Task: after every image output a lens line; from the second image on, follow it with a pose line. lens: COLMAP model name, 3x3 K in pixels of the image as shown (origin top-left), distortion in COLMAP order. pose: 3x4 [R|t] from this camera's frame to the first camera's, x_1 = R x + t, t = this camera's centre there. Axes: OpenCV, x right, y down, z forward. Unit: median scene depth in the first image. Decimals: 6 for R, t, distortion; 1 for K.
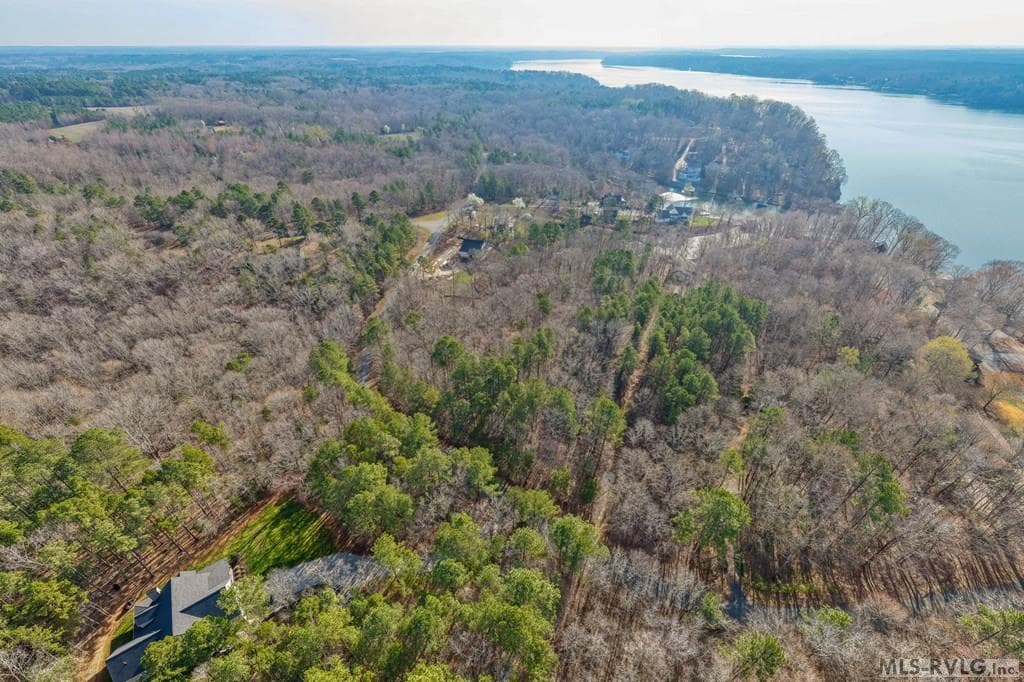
lens RADIAL K [[402.3, 0, 512.0], [0, 402.3, 341.0], [0, 0, 1]] dist [0.000908, -0.000212]
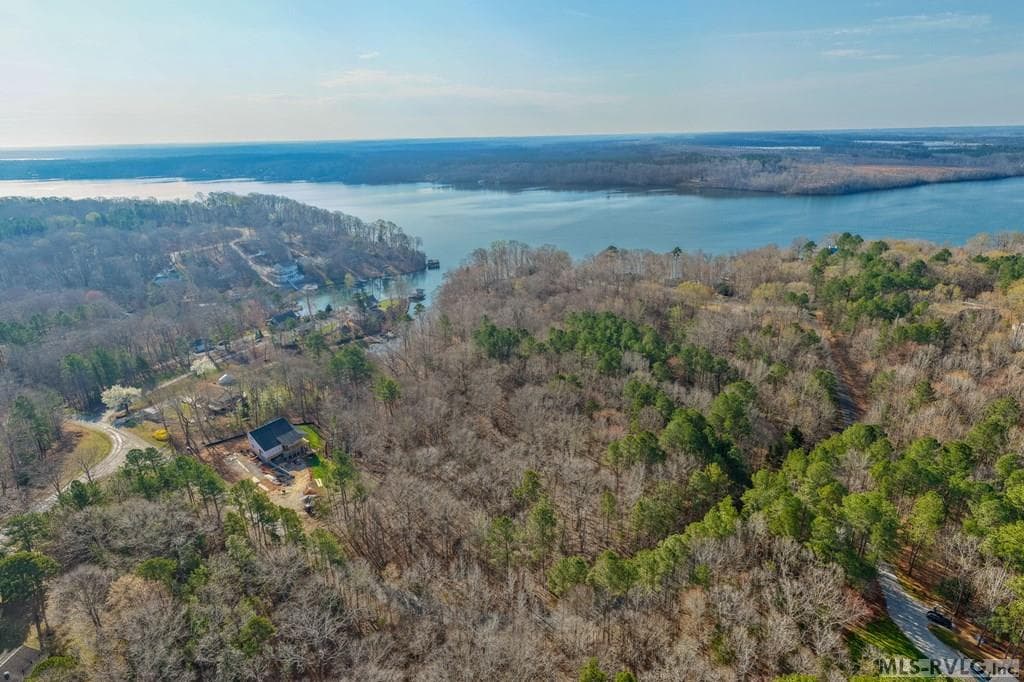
lens RADIAL K [[518.6, 0, 529.3], [0, 518.6, 321.7], [0, 0, 1]] dist [-0.000411, 0.000298]
pose [[0.352844, -0.322296, 0.878423, -0.513630], [0.569864, 0.818626, 0.071454, -0.186813], [-0.742129, 0.475369, 0.472512, 0.251041]]
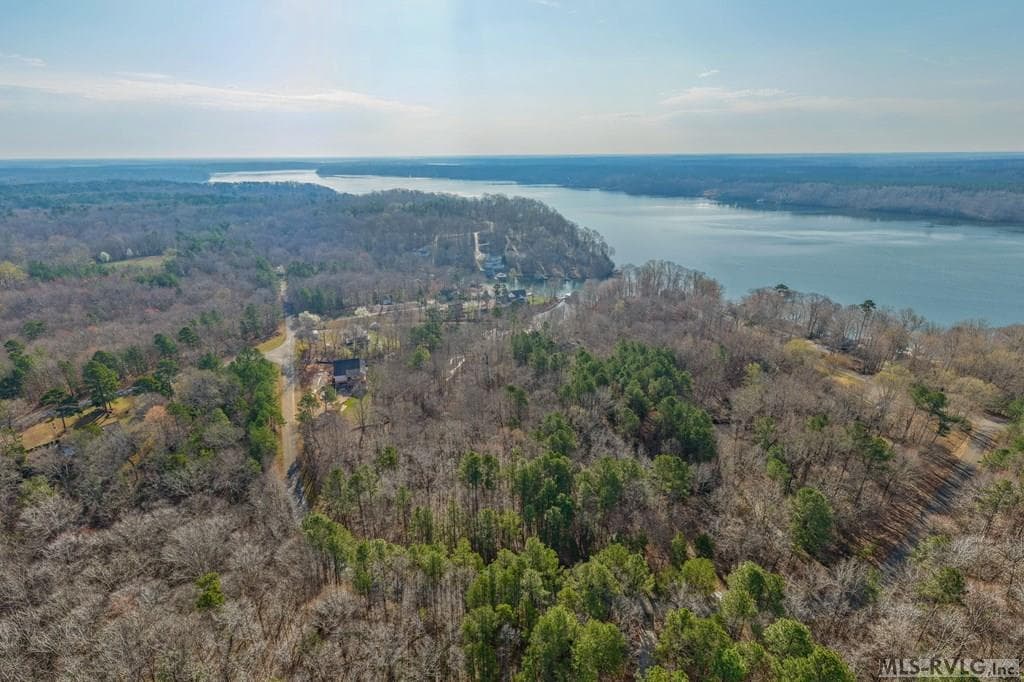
lens RADIAL K [[466.6, 0, 491.5], [0, 466.6, 341.0], [0, 0, 1]] dist [0.000630, -0.000653]
pose [[0.857767, -0.195278, 0.475502, -0.256086], [0.309766, 0.934572, -0.174984, -0.022681], [-0.410220, 0.297390, 0.862136, 0.031029]]
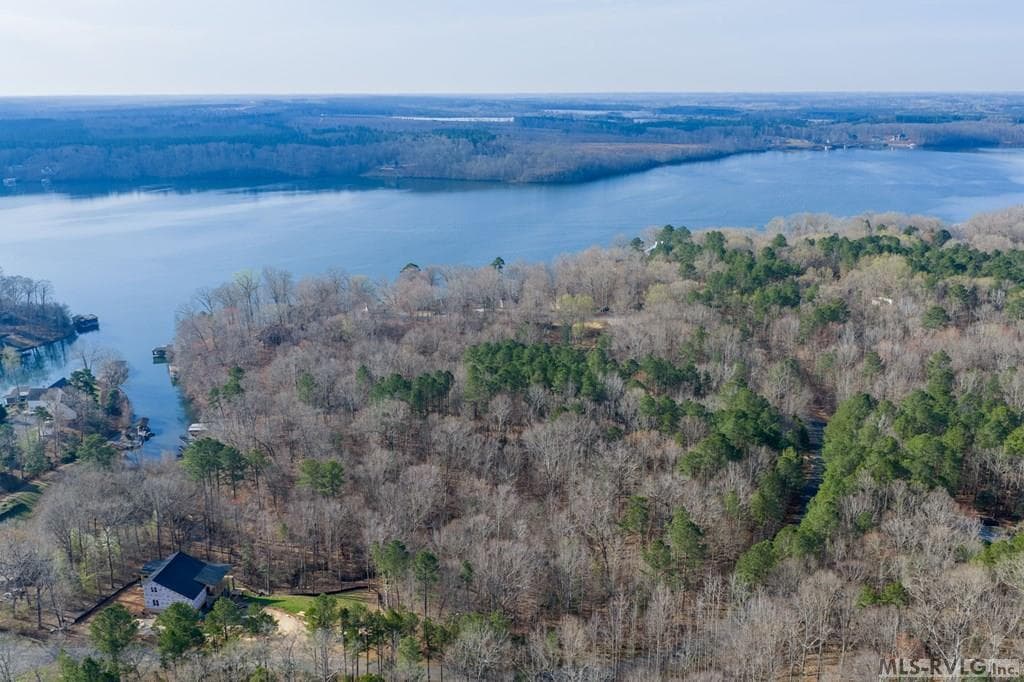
lens RADIAL K [[844.6, 0, 512.0], [0, 844.6, 341.0], [0, 0, 1]] dist [0.013528, -0.019552]
pose [[-0.159155, -0.277537, 0.947440, -0.745355], [0.588767, 0.743657, 0.316746, -0.417099], [-0.792479, 0.608233, 0.045048, 0.517582]]
